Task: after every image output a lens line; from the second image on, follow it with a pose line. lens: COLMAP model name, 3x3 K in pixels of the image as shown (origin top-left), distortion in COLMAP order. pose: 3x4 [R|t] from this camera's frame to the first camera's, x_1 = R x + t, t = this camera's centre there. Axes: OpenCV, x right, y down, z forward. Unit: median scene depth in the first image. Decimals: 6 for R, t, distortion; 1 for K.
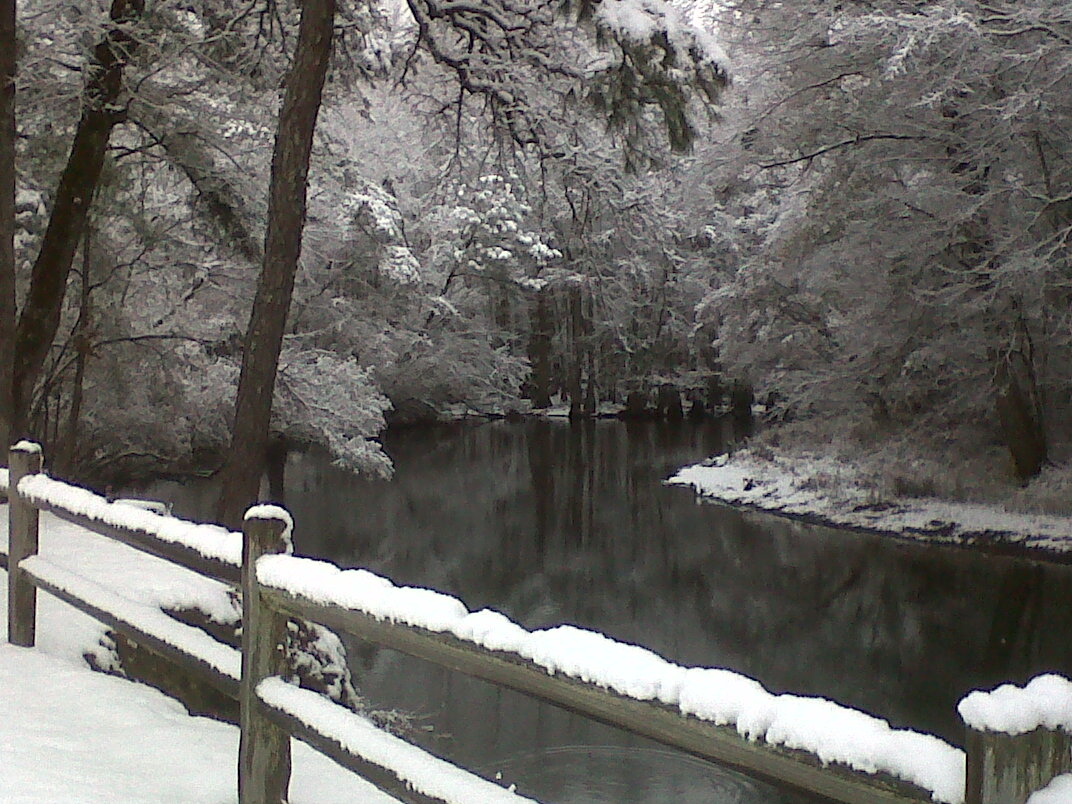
lens RADIAL K [[1677.5, 0, 536.0], [0, 1677.5, 402.0], [0, 0, 1]] dist [-0.014158, -0.134675]
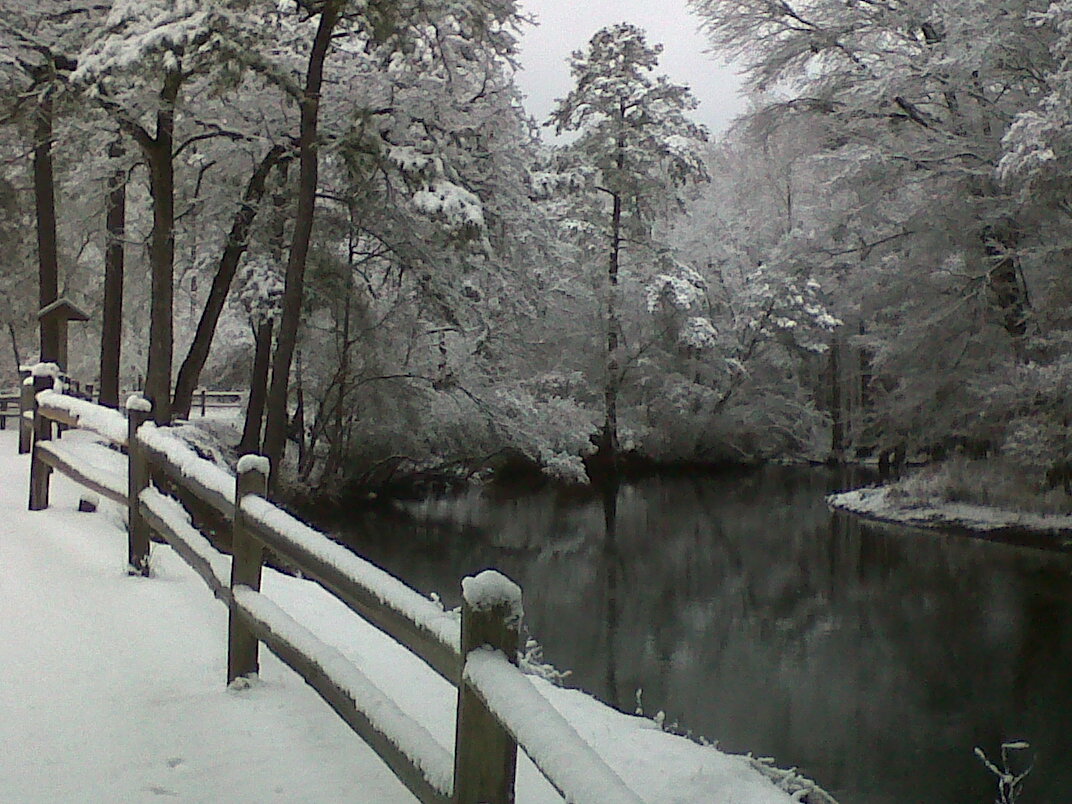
lens RADIAL K [[1677.5, 0, 536.0], [0, 1677.5, 402.0], [0, 0, 1]] dist [-0.014158, -0.134675]
pose [[0.952301, 0.007428, -0.305069, 0.179122], [-0.021182, 0.998901, -0.041799, 0.022947], [0.304424, 0.046267, 0.951412, -0.203260]]
